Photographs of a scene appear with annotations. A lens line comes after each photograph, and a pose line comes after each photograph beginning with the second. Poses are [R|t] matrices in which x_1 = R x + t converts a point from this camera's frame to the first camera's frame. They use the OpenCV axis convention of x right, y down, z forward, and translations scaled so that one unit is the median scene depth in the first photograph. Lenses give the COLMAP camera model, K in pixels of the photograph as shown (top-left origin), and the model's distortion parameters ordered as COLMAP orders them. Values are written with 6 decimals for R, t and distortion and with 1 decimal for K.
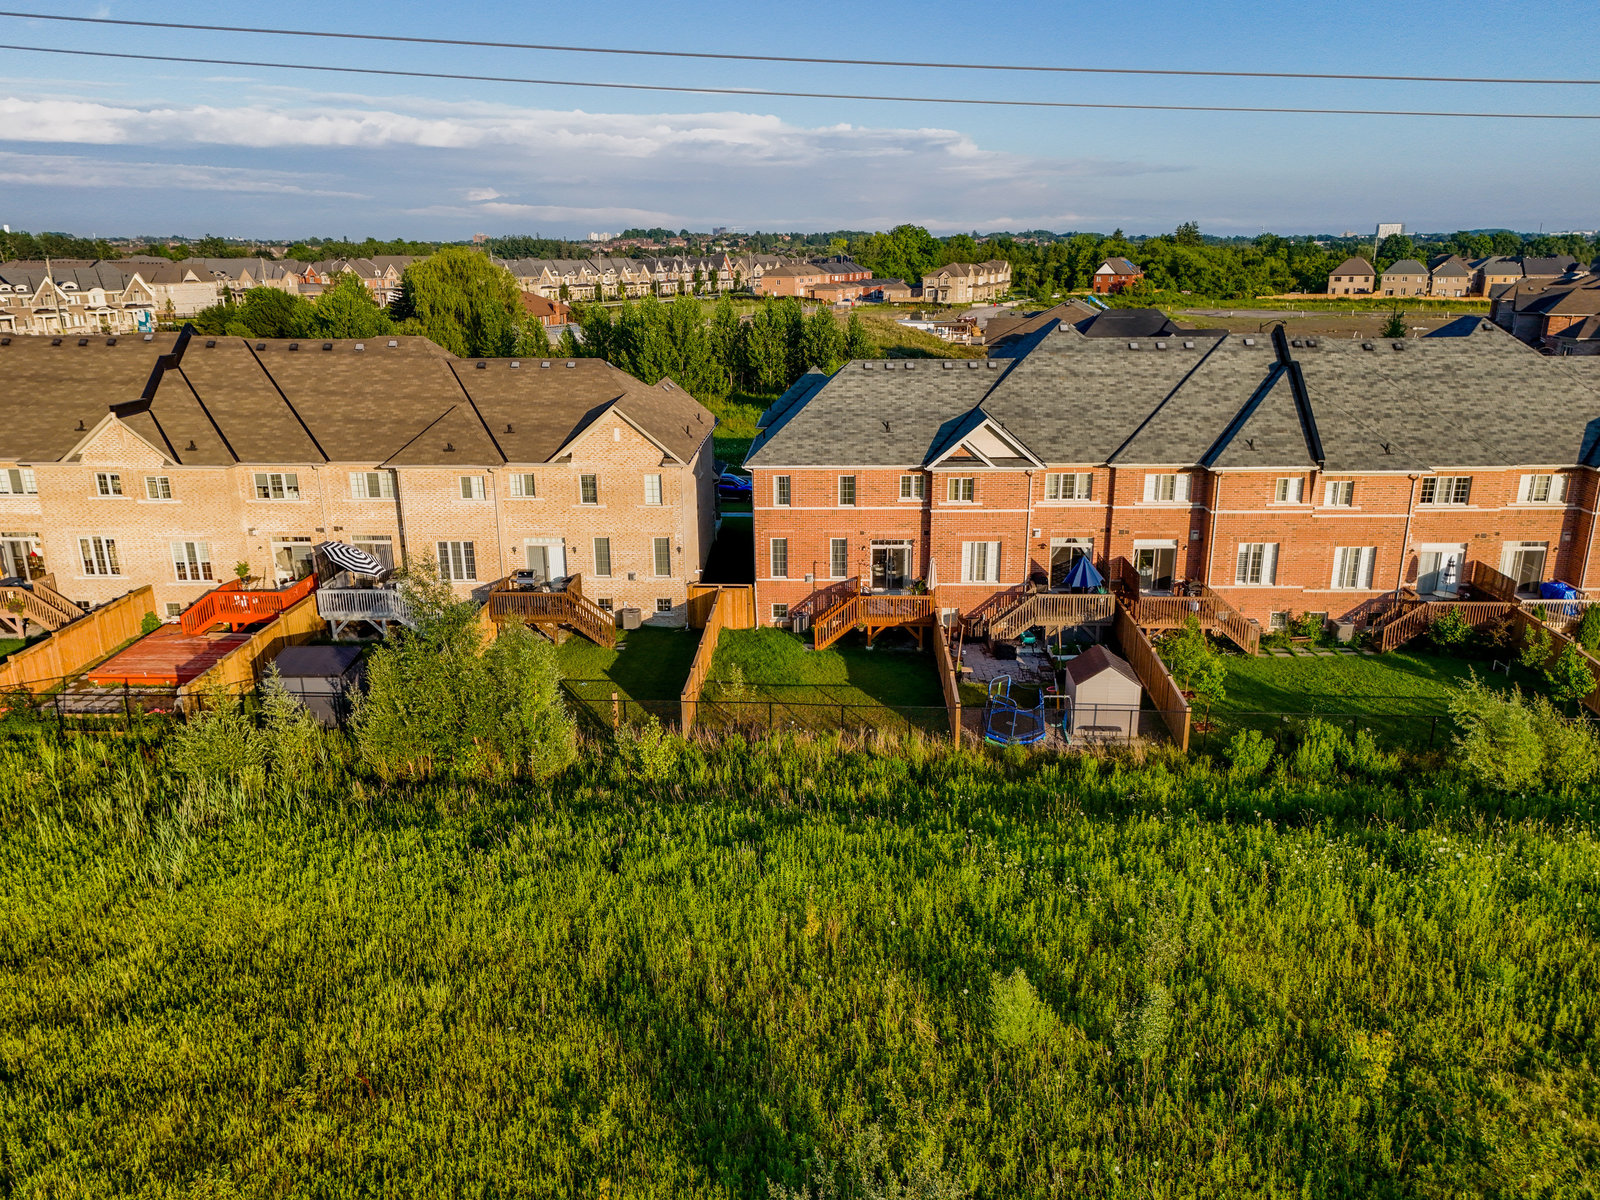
lens RADIAL K [[1167.9, 0, 801.5], [0, 1167.9, 595.4], [0, 0, 1]] dist [0.094052, -0.109965]
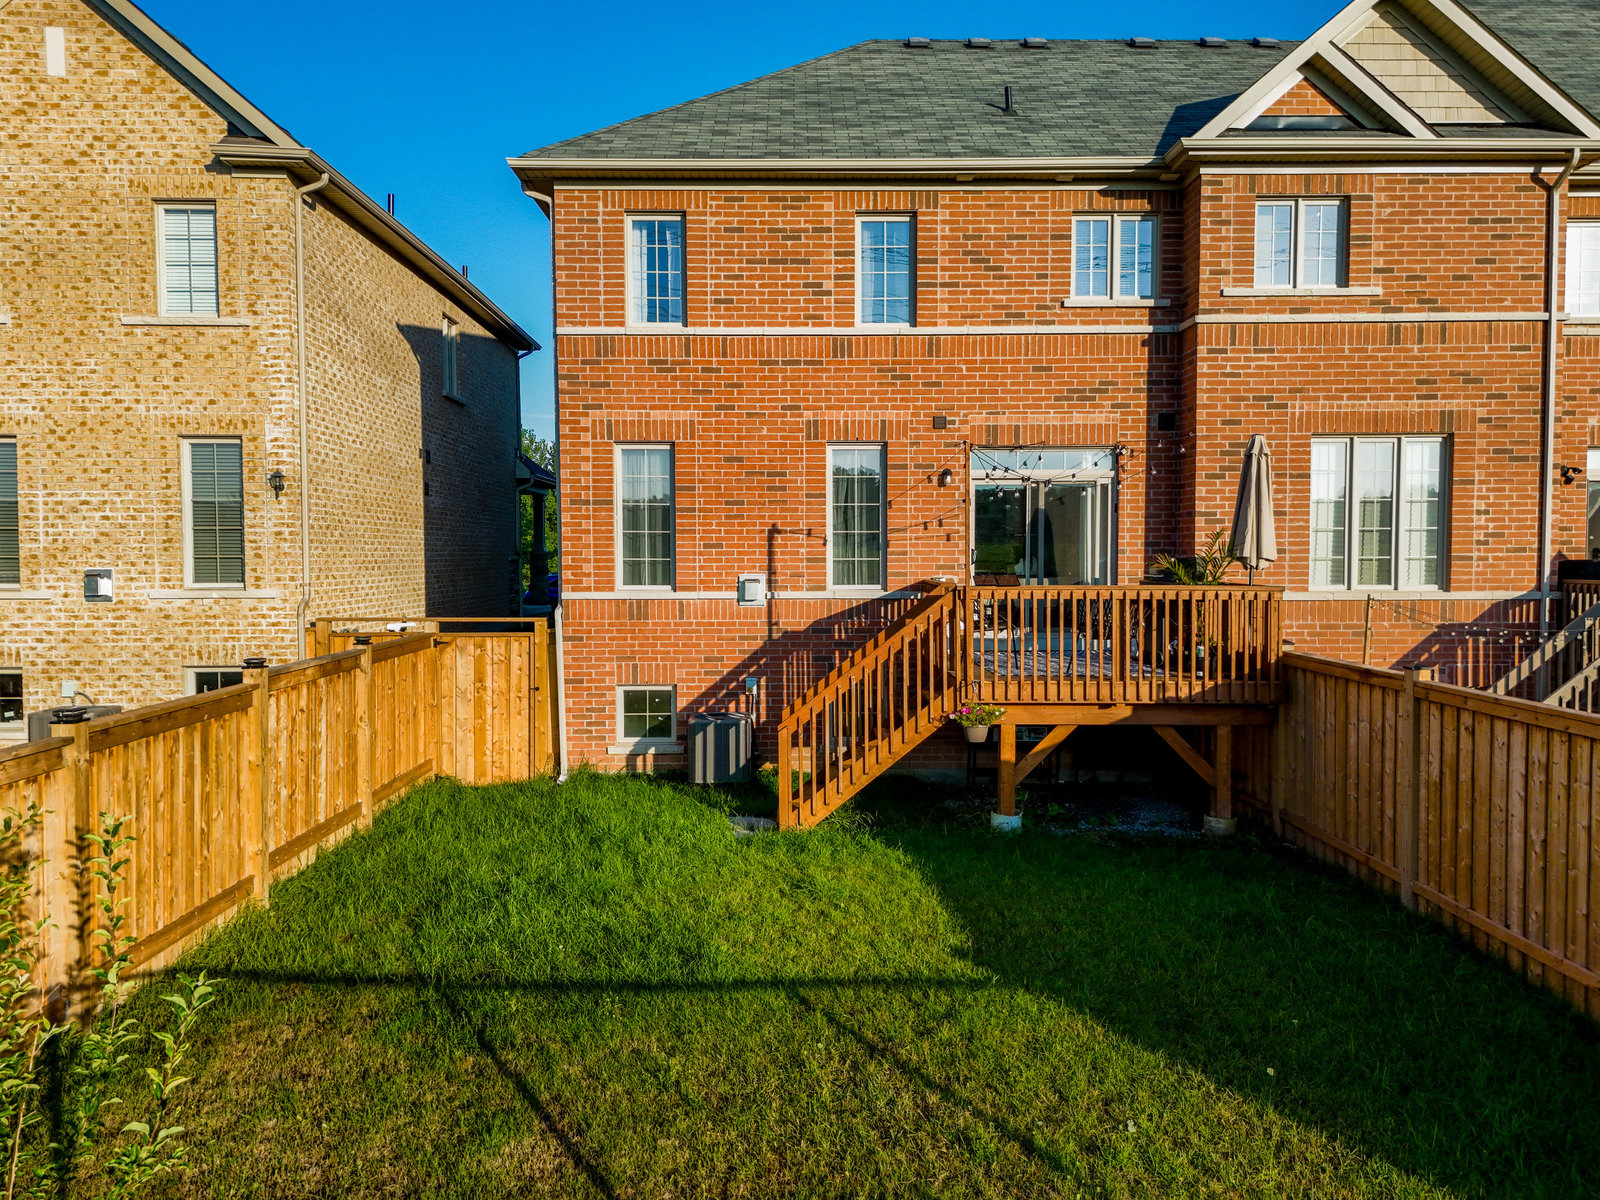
lens RADIAL K [[1175.3, 0, 803.5], [0, 1175.3, 592.7], [0, 0, 1]] dist [0.069475, -0.059946]
pose [[0.998321, 0.004578, 0.057738, 0.002710], [0.010458, 0.966238, -0.257438, 0.060424], [-0.056967, 0.257610, 0.964568, 0.743997]]
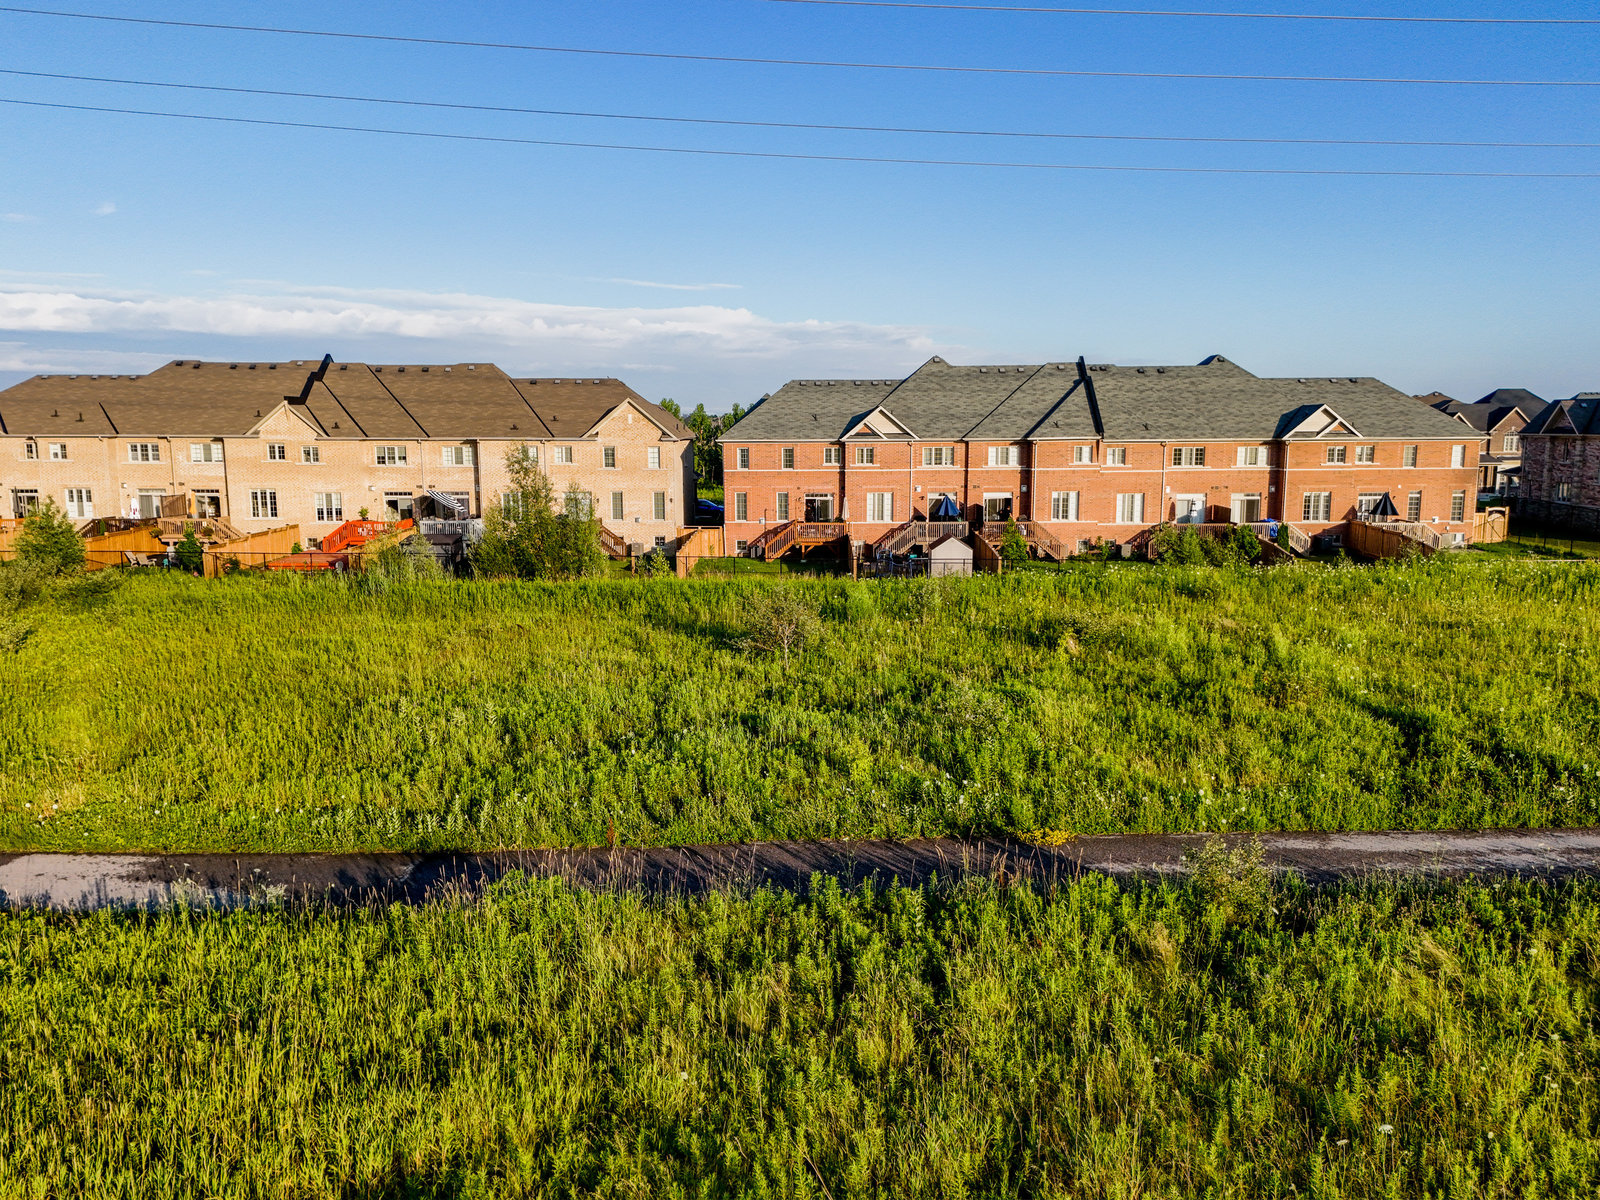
lens RADIAL K [[1178.7, 0, 800.0], [0, 1178.7, 600.0], [0, 0, 1]] dist [0.160876, -0.349176]
pose [[0.999691, 0.000826, 0.024858, 0.017722], [0.002794, 0.989396, -0.145216, 0.299650], [-0.024714, 0.145240, 0.989088, -0.433278]]
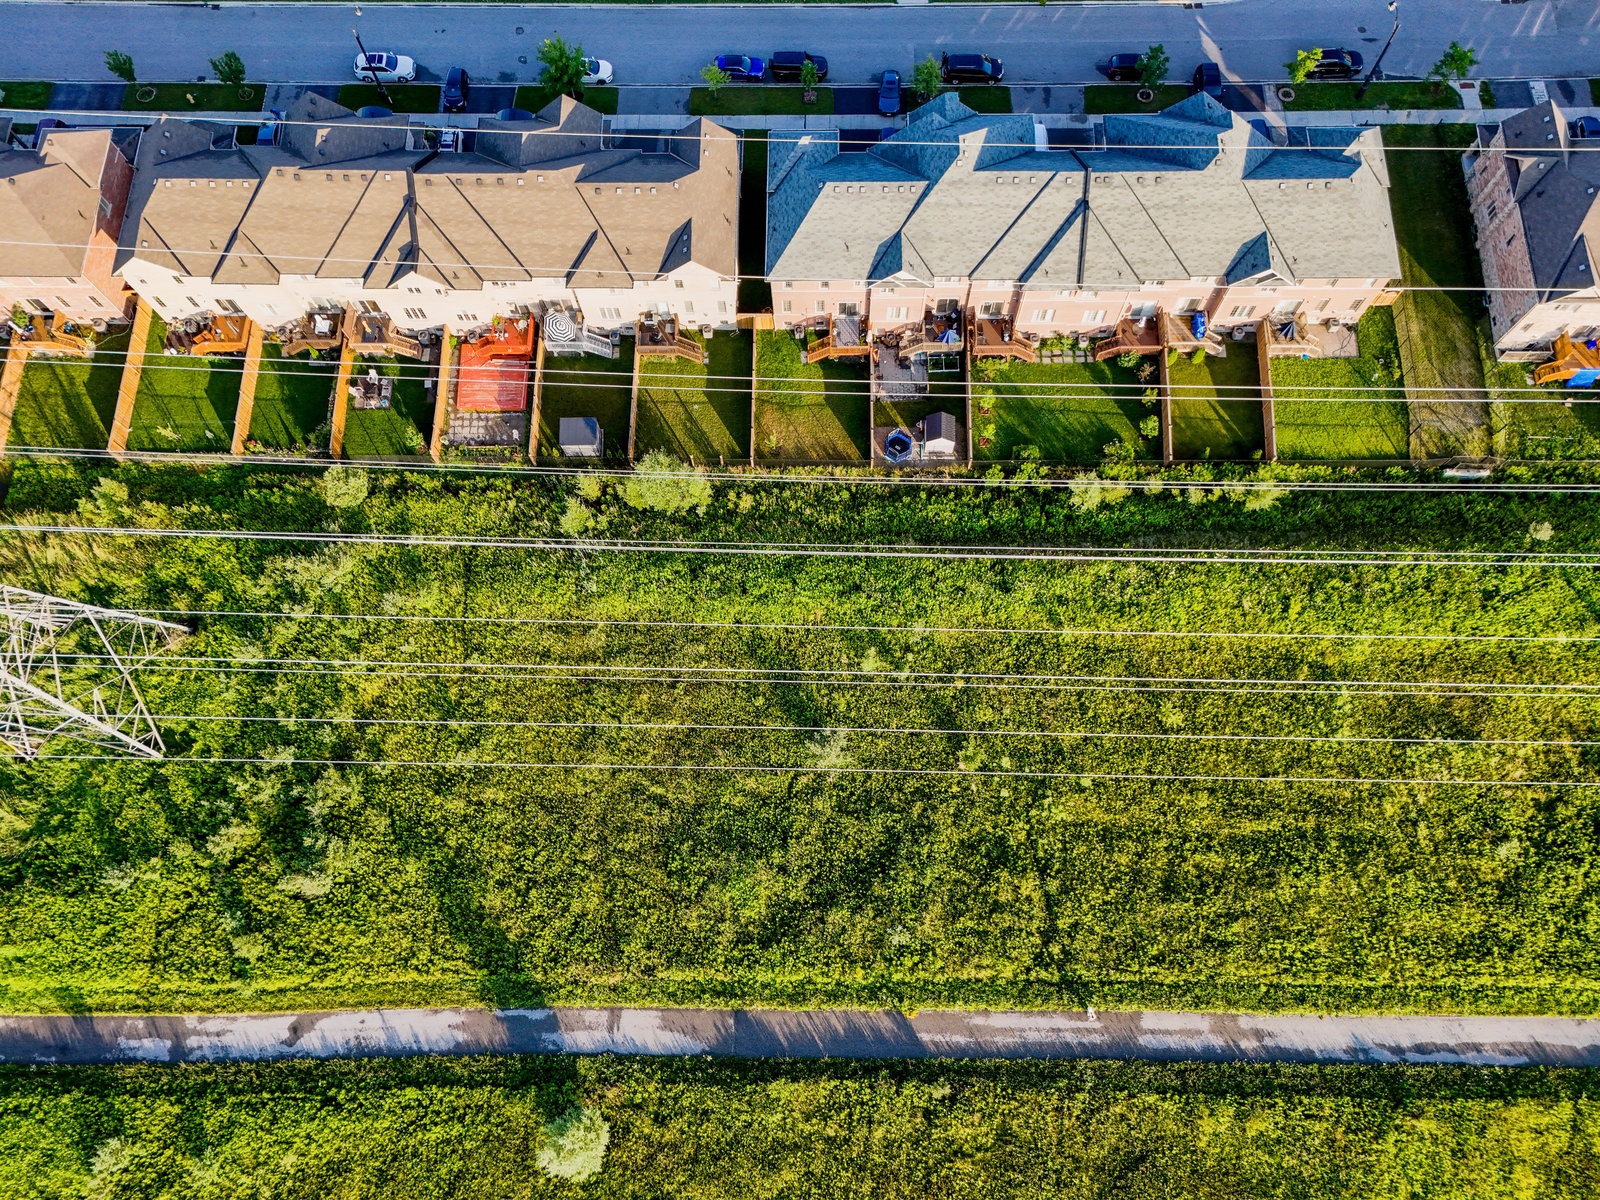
lens RADIAL K [[1167.9, 0, 801.5], [0, 1167.9, 595.4], [0, 0, 1]] dist [0.094052, -0.109965]
pose [[0.999526, -0.029642, -0.008278, 0.005047], [0.024078, 0.585646, 0.810209, -1.265583], [-0.019169, -0.810025, 0.586082, -0.433529]]
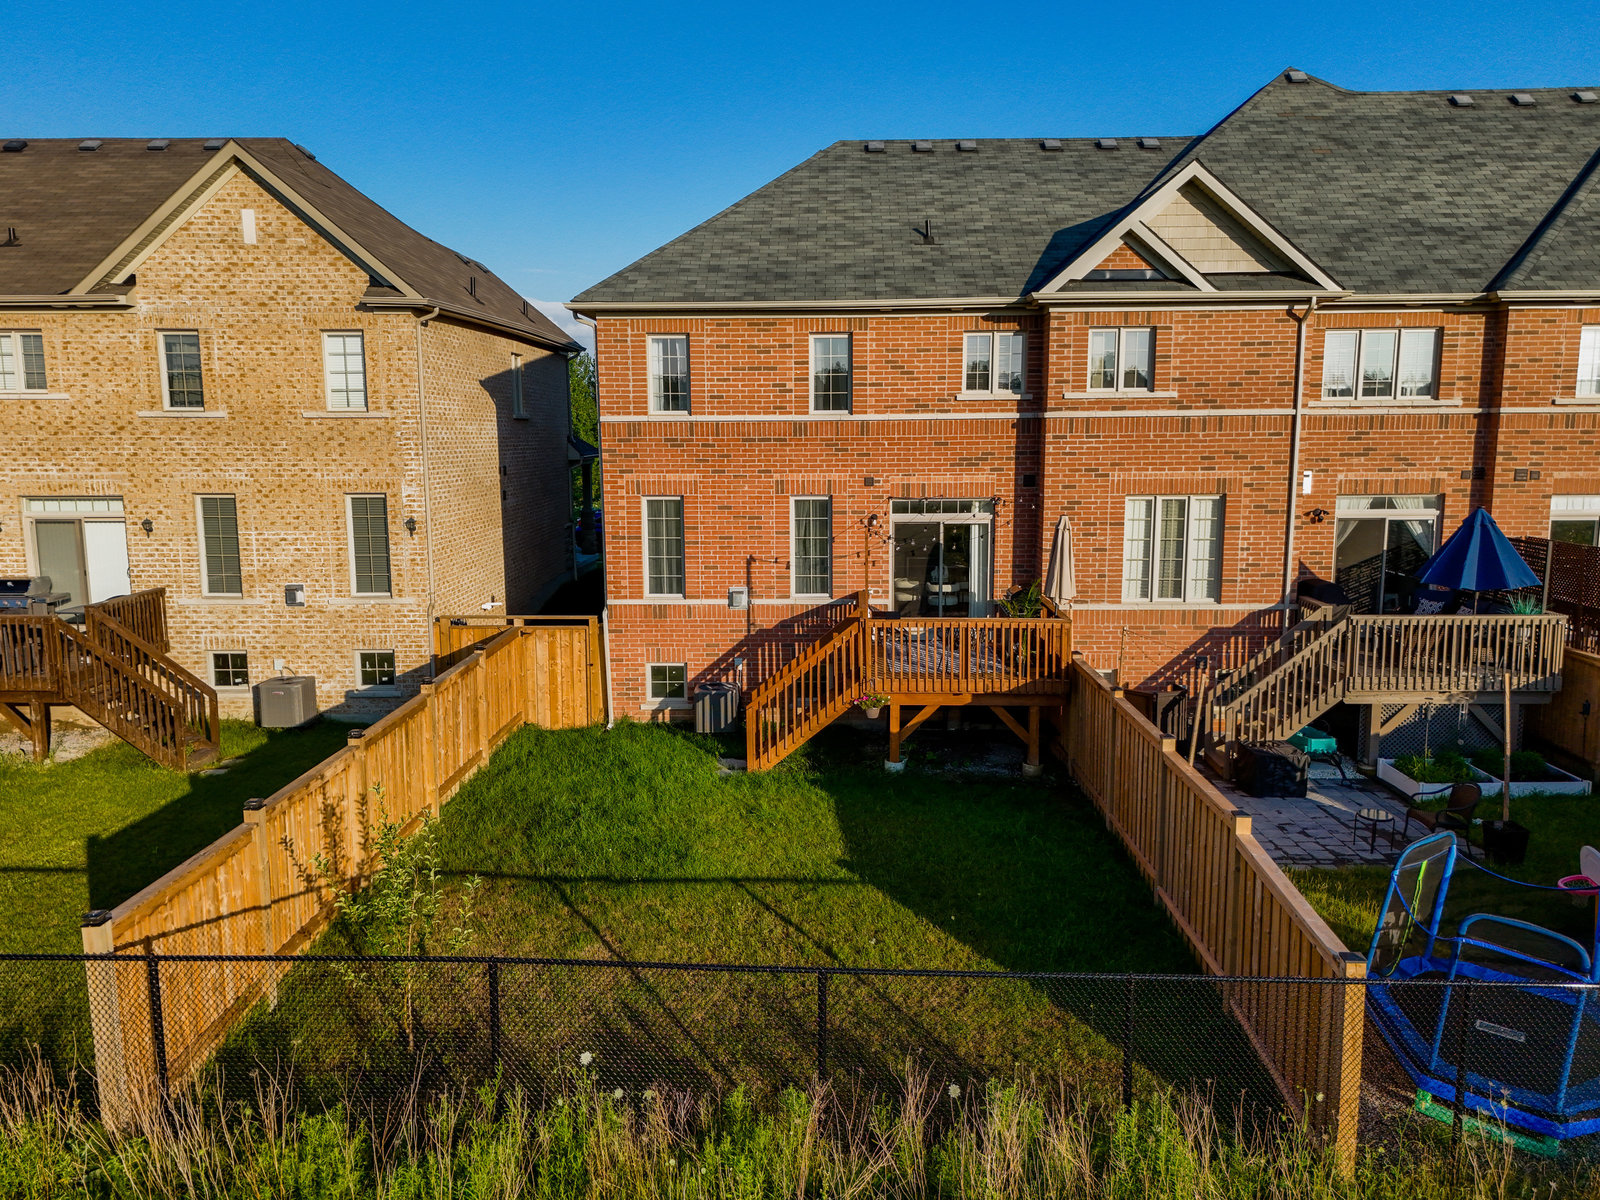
lens RADIAL K [[1175.3, 0, 803.5], [0, 1175.3, 592.7], [0, 0, 1]] dist [0.069475, -0.059946]
pose [[0.999811, 0.000545, 0.019438, 0.021714], [0.002421, 0.988335, -0.152273, 0.046582], [-0.019294, 0.152292, 0.988147, 0.612068]]
